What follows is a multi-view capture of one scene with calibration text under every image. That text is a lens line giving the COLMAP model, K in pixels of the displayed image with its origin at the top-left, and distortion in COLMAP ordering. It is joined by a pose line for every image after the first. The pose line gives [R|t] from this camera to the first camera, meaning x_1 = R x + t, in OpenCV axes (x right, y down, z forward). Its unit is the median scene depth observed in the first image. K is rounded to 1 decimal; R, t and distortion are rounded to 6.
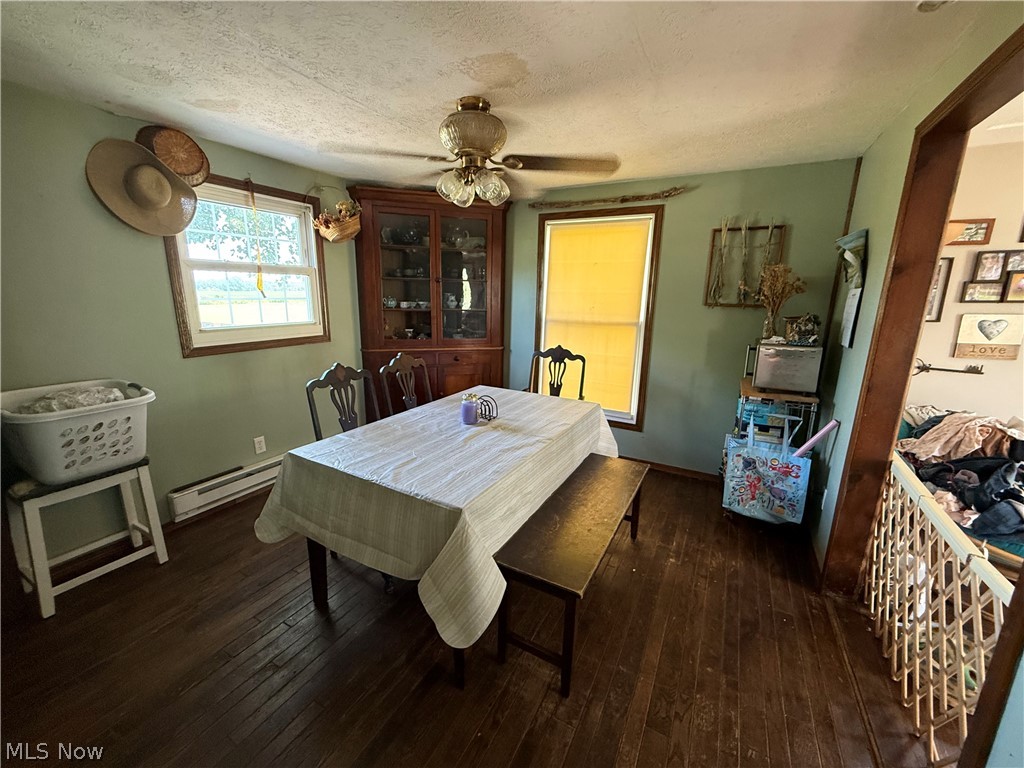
lens RADIAL K [[409.9, 0, 509.7], [0, 409.9, 382.5], [0, 0, 1]] dist [-0.001502, 0.000504]
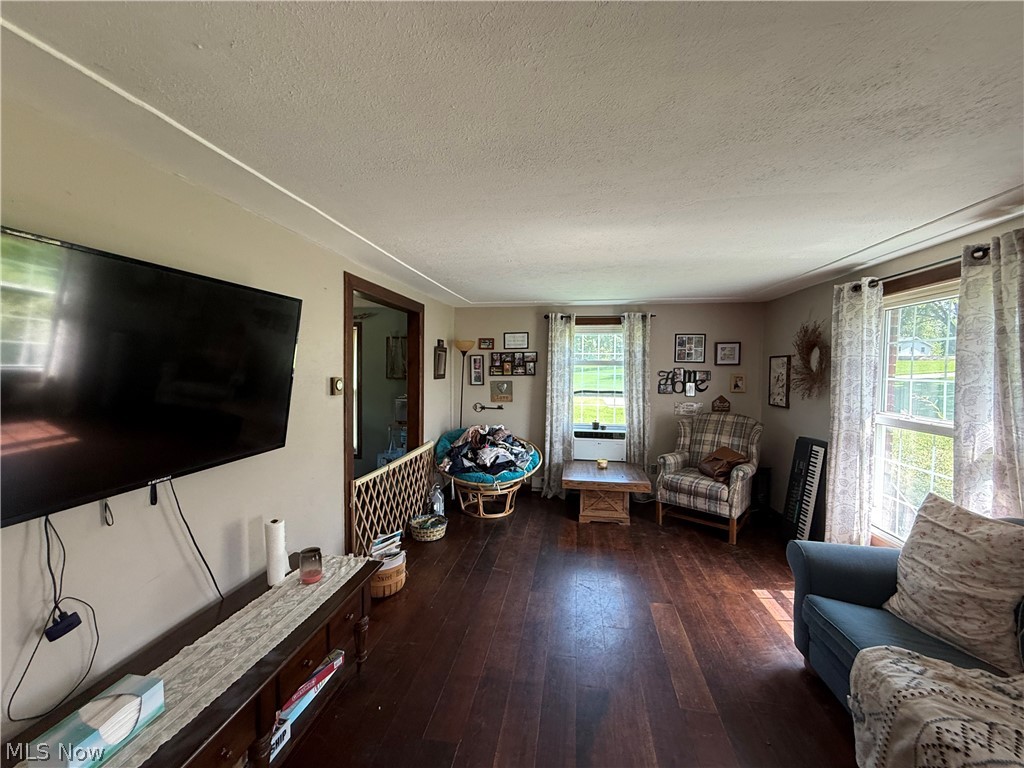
lens RADIAL K [[409.9, 0, 507.4], [0, 409.9, 382.4], [0, 0, 1]] dist [-0.001502, 0.000504]
pose [[0.943494, -0.012148, 0.331166, 0.409646], [0.072919, 0.982445, -0.171709, 0.174826], [-0.323267, 0.186155, 0.927817, -0.828033]]
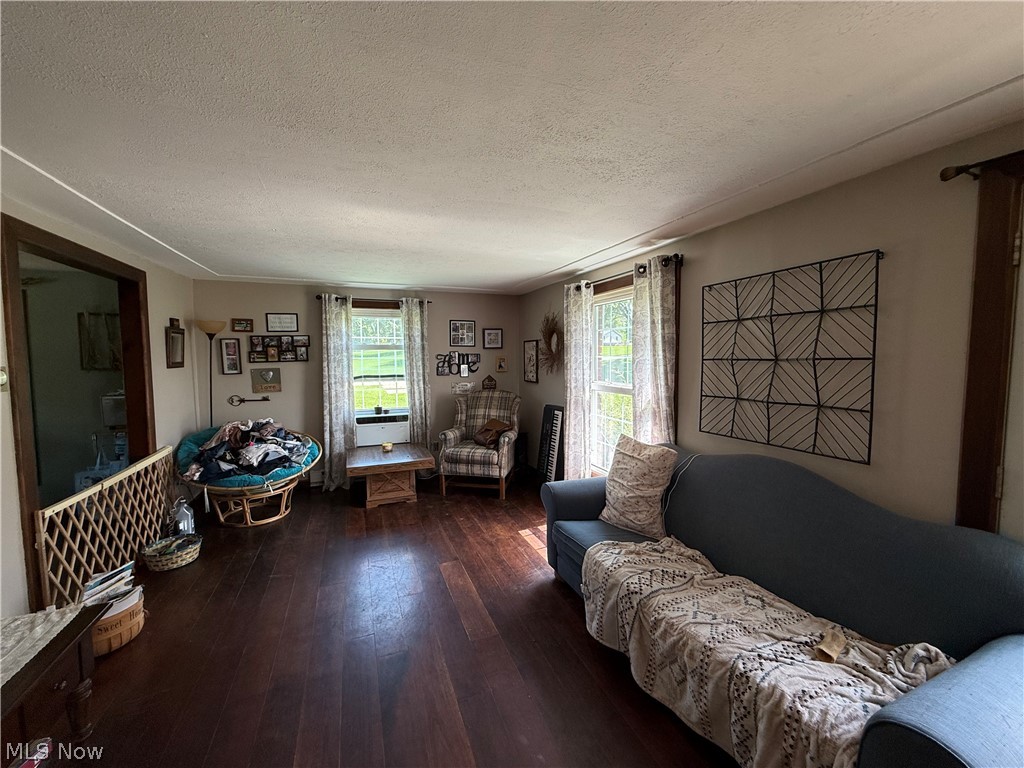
lens RADIAL K [[409.9, 0, 510.1], [0, 409.9, 382.2], [0, 0, 1]] dist [-0.001502, 0.000504]
pose [[0.640416, -0.063044, 0.765437, 0.376682], [0.181761, 0.980755, -0.071295, 0.191507], [-0.746211, 0.184785, 0.639550, -0.843605]]
